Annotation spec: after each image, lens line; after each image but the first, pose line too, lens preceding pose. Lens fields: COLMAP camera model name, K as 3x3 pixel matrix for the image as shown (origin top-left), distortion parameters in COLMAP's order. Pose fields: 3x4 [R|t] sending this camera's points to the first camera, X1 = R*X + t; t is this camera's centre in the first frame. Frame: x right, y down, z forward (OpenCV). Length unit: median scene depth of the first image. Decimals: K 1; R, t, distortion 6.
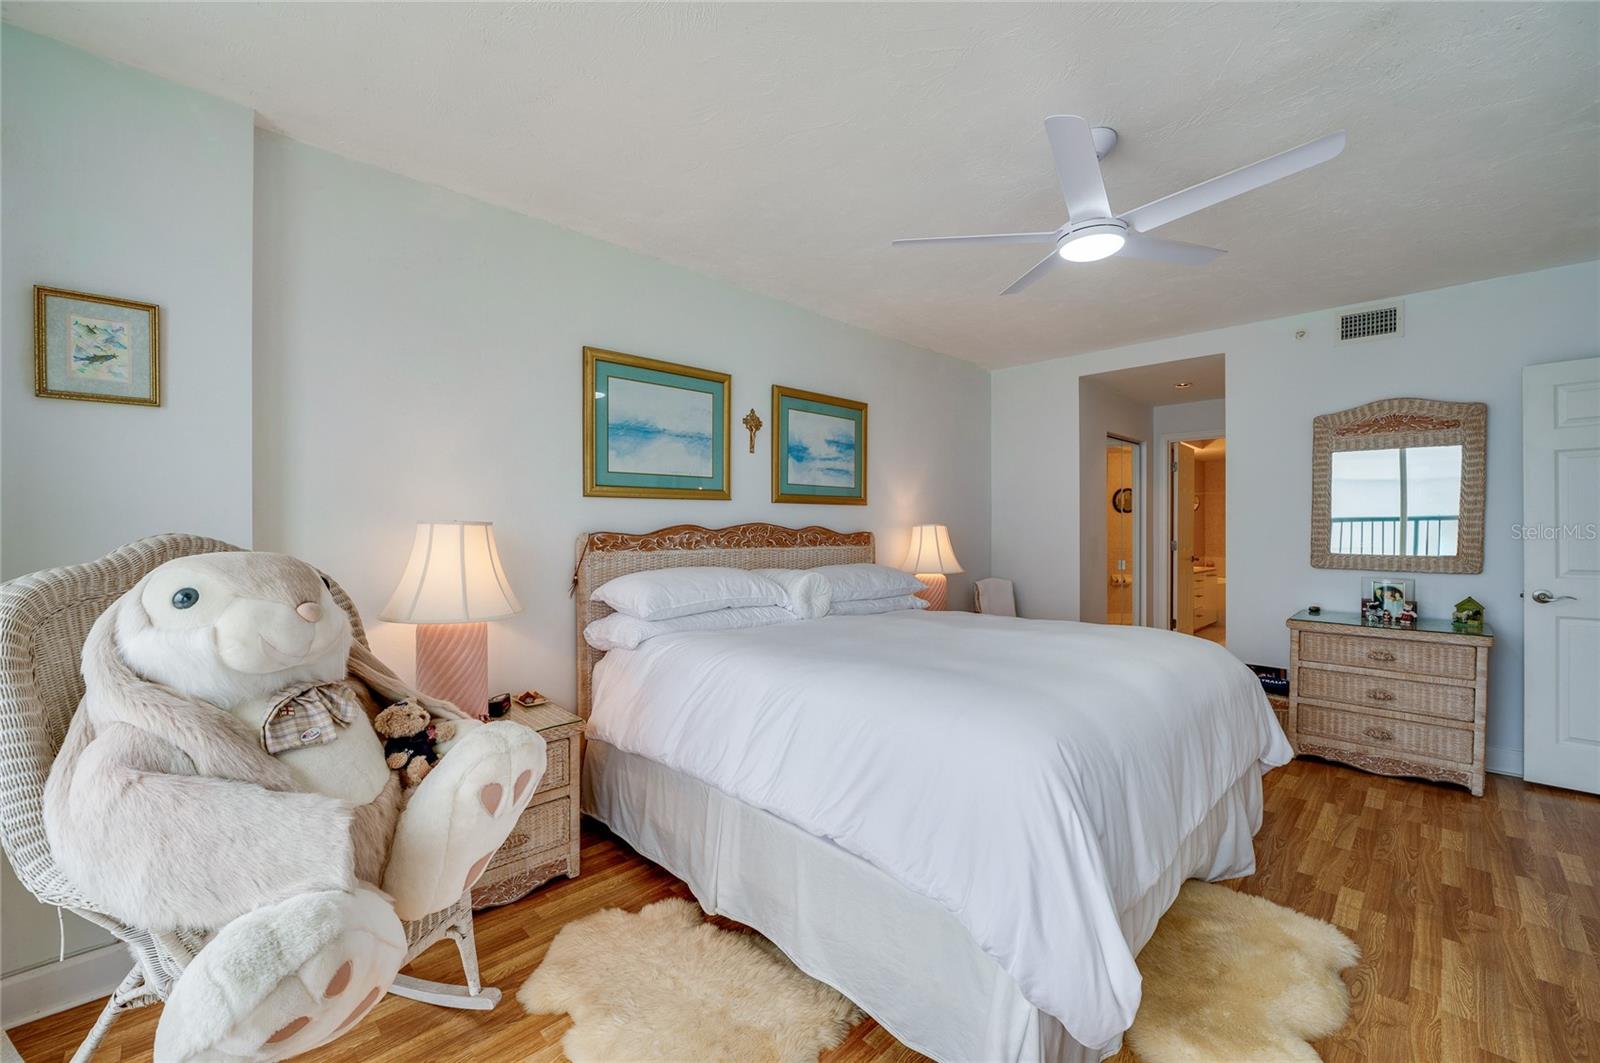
lens RADIAL K [[645.9, 0, 797.5], [0, 645.9, 529.4], [0, 0, 1]] dist [-0.015133, 0.000431]
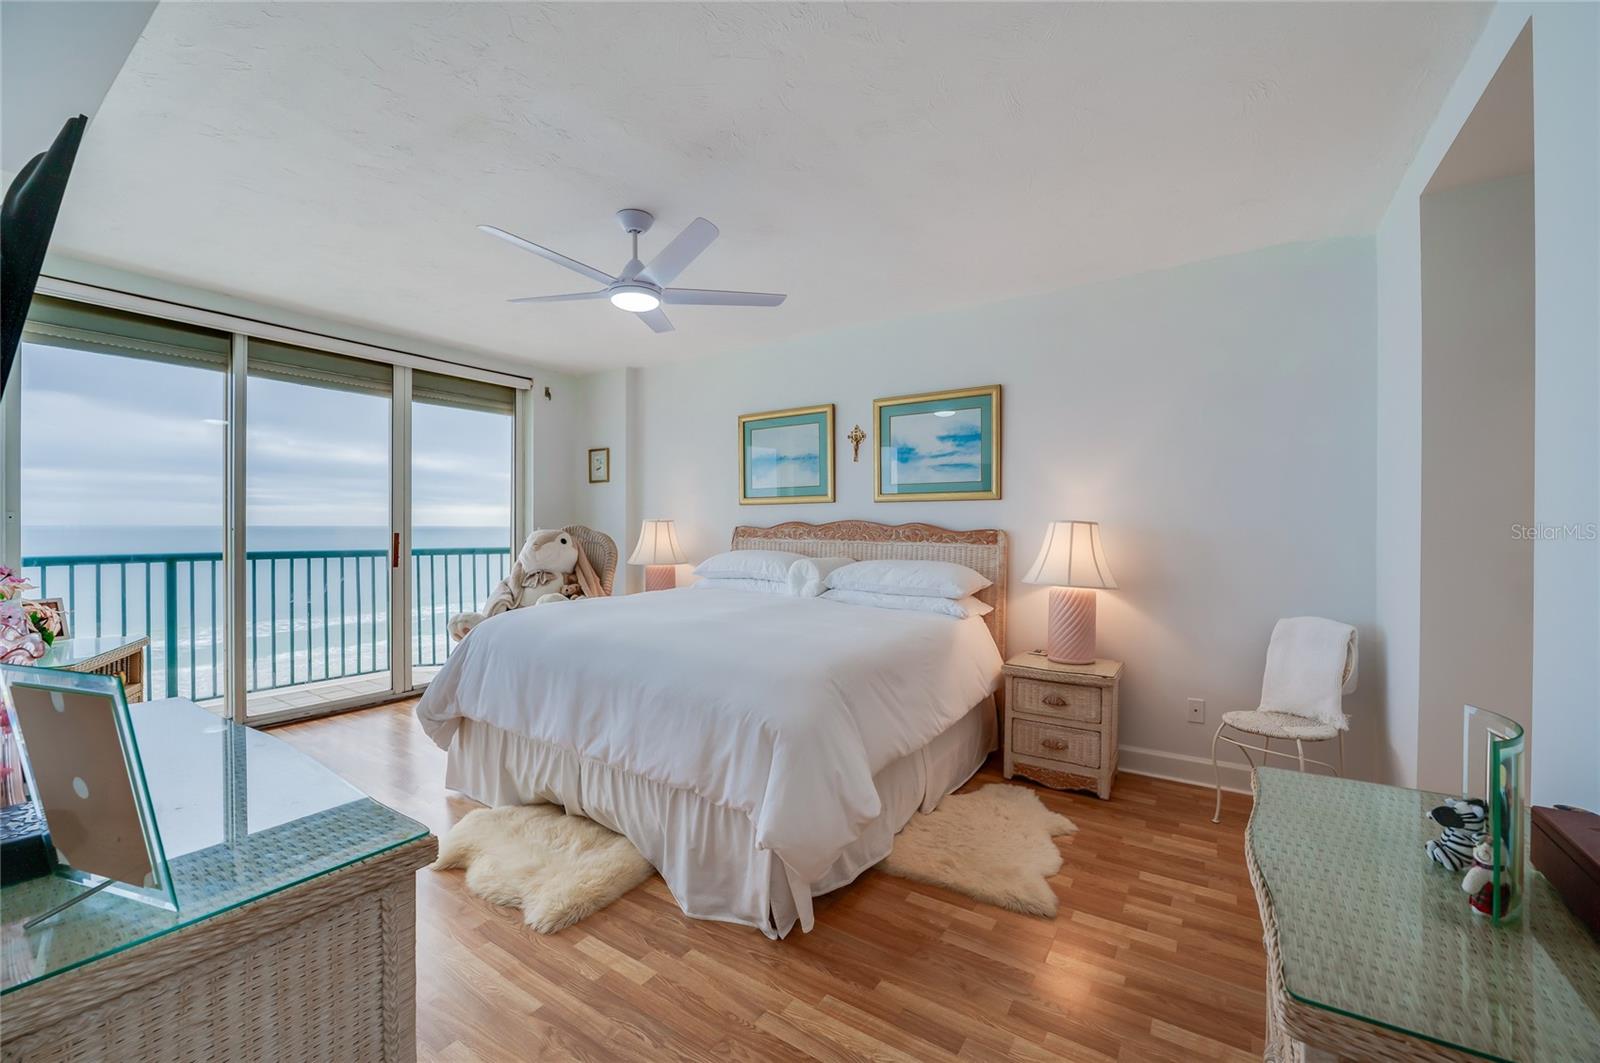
lens RADIAL K [[645.9, 0, 797.5], [0, 645.9, 529.4], [0, 0, 1]] dist [-0.015133, 0.000431]
pose [[0.191474, 0.007975, -0.981465, 1.110465], [-0.010075, 0.999930, 0.006160, 0.001110], [0.981446, 0.008709, 0.191541, 0.673940]]
